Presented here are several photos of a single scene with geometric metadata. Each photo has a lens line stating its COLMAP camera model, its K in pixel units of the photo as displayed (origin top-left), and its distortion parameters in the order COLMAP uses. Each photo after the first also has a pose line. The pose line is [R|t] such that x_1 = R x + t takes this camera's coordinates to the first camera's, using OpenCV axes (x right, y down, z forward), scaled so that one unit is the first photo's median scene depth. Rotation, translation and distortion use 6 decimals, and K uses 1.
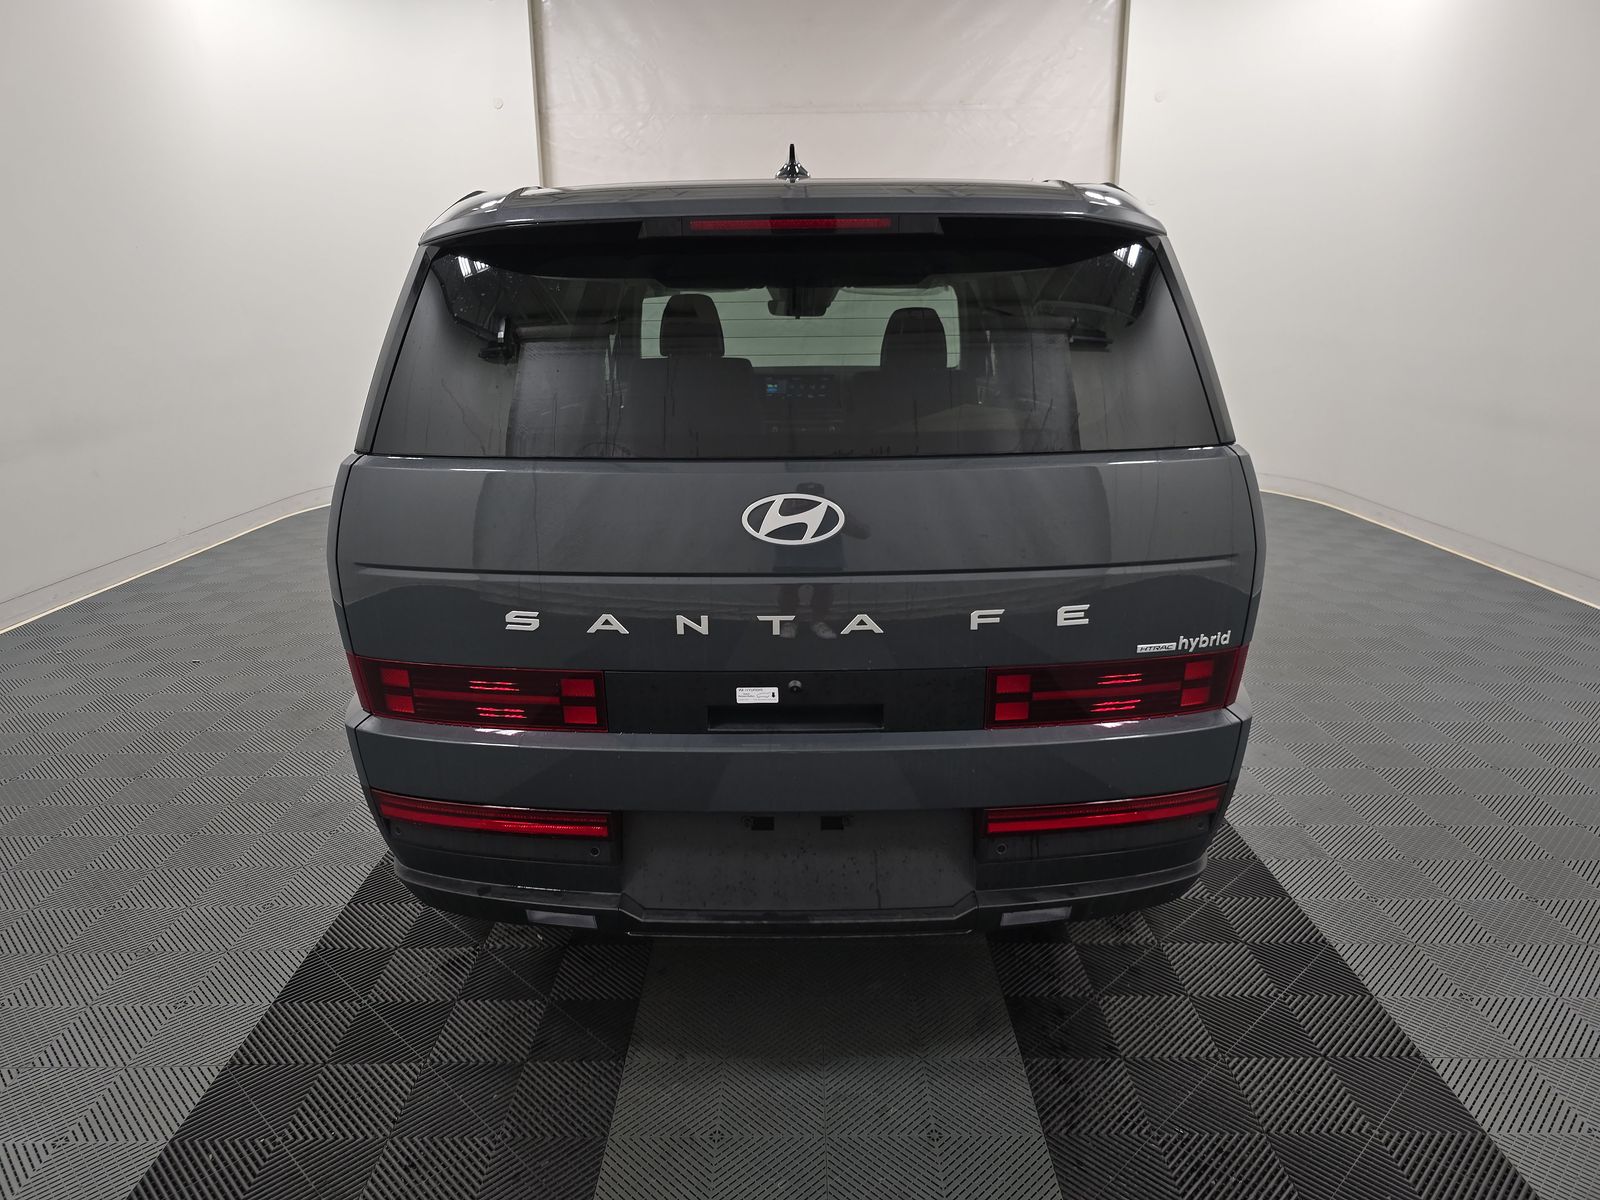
lens RADIAL K [[1059.5, 0, 800.0], [0, 1059.5, 600.0], [0, 0, 1]] dist [0.074770, 0.001222]
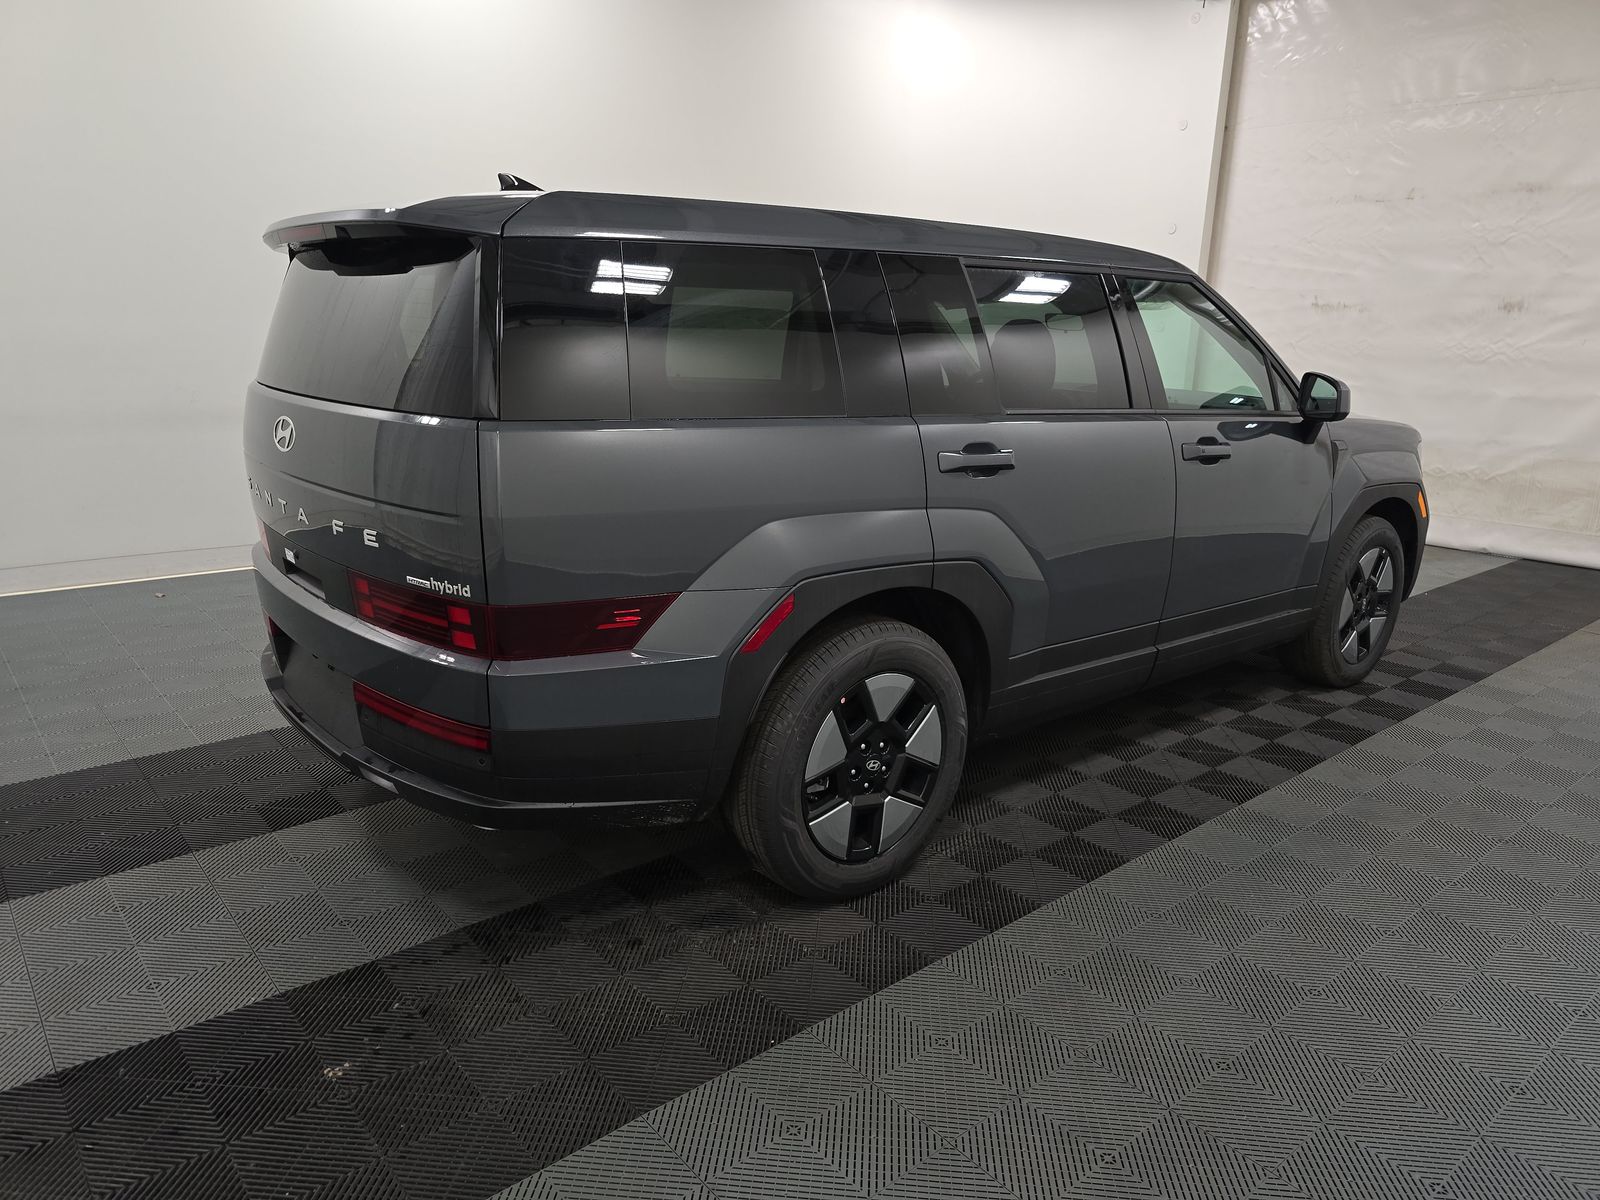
lens RADIAL K [[1059.5, 0, 800.0], [0, 1059.5, 600.0], [0, 0, 1]] dist [0.074770, 0.001222]
pose [[0.633118, 0.211999, -0.744458, 1.454463], [-0.232721, 0.969399, 0.078139, -0.124575], [0.738243, 0.123780, 0.663081, 0.514065]]
